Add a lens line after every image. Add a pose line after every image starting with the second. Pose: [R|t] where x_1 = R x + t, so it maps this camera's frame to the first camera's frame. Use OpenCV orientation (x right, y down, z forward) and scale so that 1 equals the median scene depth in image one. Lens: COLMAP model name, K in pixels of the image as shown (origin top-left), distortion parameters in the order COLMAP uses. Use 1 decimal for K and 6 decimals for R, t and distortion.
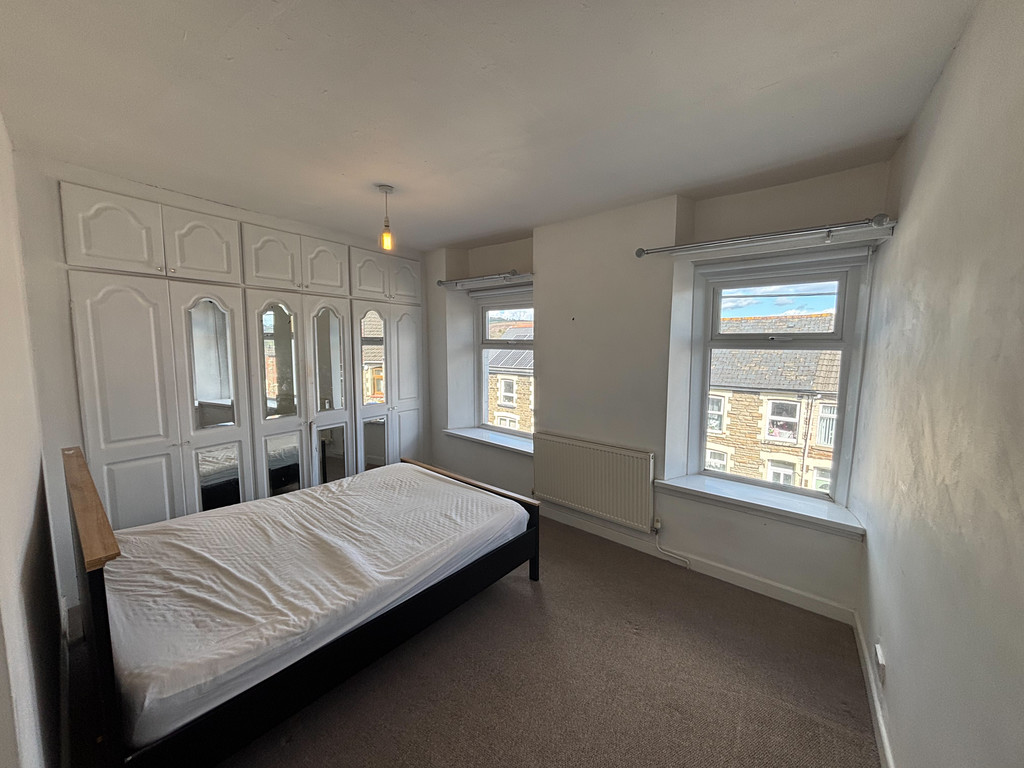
lens RADIAL K [[408.6, 0, 510.5], [0, 408.6, 382.9], [0, 0, 1]] dist [-0.008021, -0.000010]
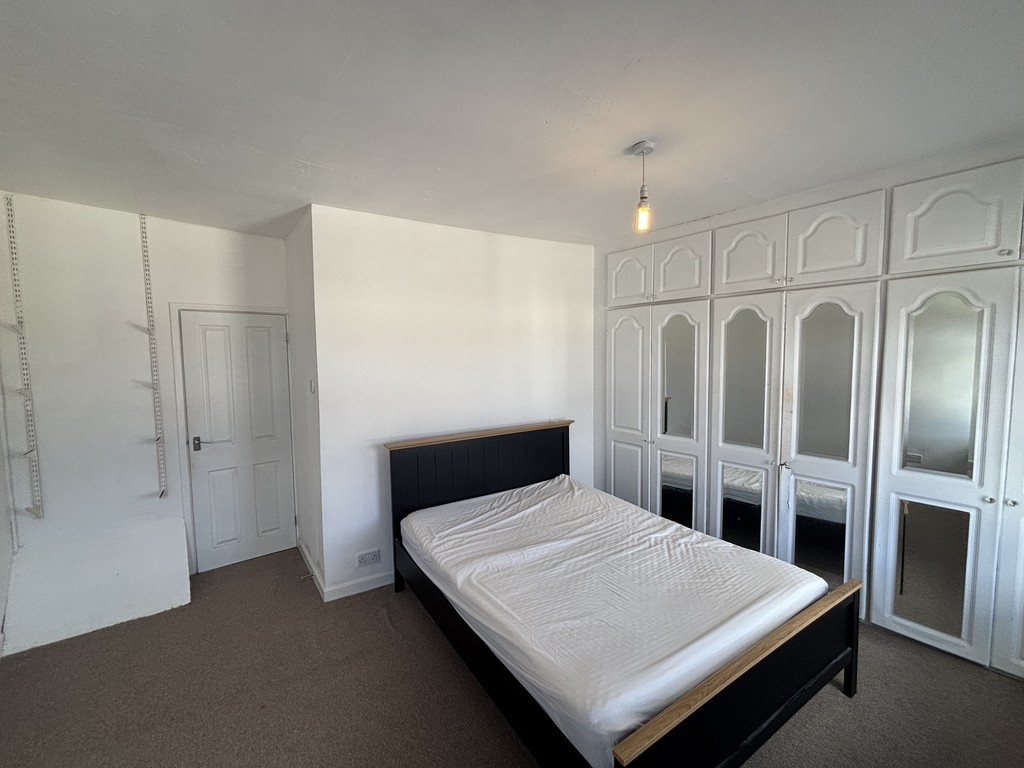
lens RADIAL K [[408.6, 0, 510.5], [0, 408.6, 382.9], [0, 0, 1]] dist [-0.008021, -0.000010]
pose [[-0.298629, 0.062882, -0.952295, 0.422553], [-0.084901, 0.992120, 0.092136, -0.091761], [0.950585, 0.108365, -0.290937, 0.897559]]
